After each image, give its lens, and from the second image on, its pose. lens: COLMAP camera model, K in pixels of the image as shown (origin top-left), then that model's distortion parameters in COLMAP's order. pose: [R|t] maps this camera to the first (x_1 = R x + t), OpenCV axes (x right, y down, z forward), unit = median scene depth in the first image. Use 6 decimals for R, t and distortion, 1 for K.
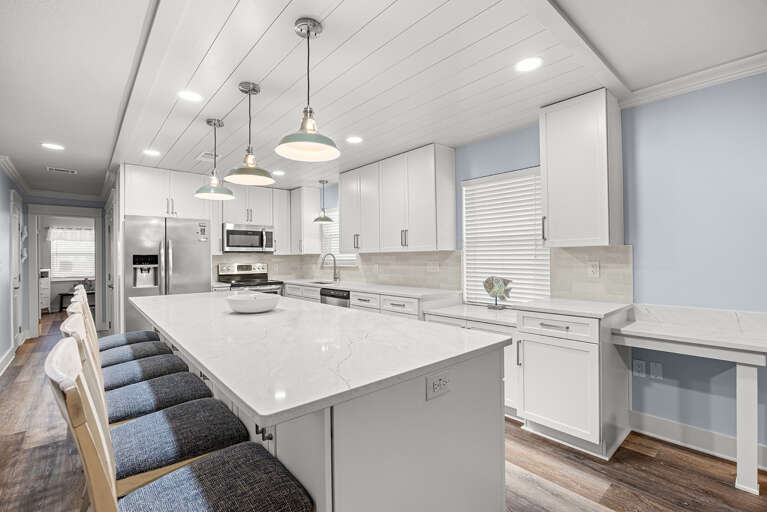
lens RADIAL K [[349.3, 0, 383.6], [0, 349.3, 255.2], [0, 0, 1]] dist [-0.016765, 0.000087]
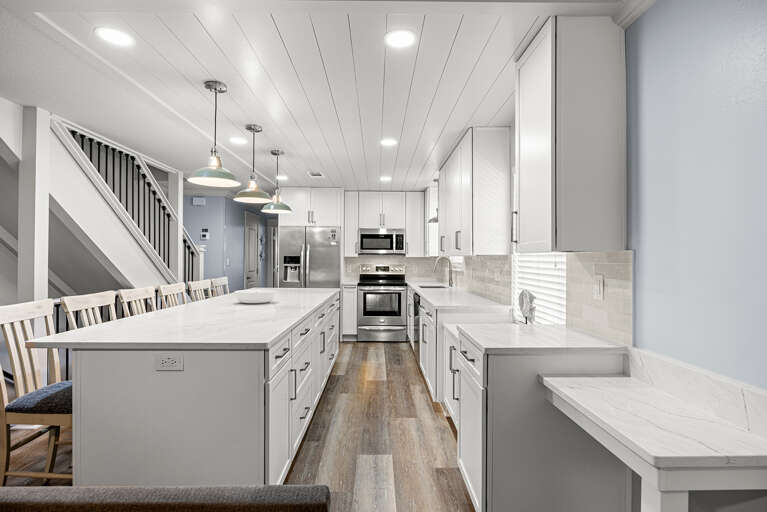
lens RADIAL K [[392.3, 0, 384.5], [0, 392.3, 254.9], [0, 0, 1]] dist [-0.000372, -0.000207]
pose [[0.759939, 0.008801, -0.649935, 0.504727], [-0.009663, 0.999951, 0.002242, -0.011509], [0.649922, 0.004577, 0.759987, 0.118230]]
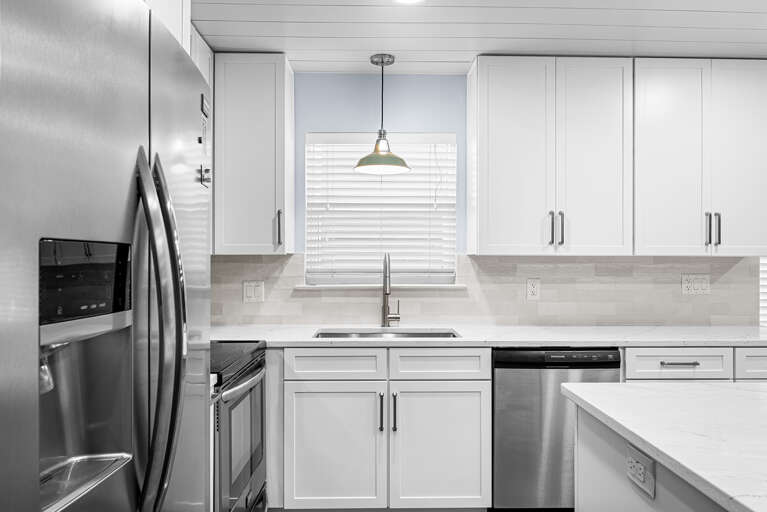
lens RADIAL K [[504.9, 0, 385.8], [0, 504.9, 259.4], [0, 0, 1]] dist [-0.004884, -0.000396]
pose [[0.635390, 0.021189, 0.771901, -0.722051], [-0.013439, 0.999775, -0.016382, 0.011520], [-0.772075, 0.000036, 0.635532, 0.812740]]
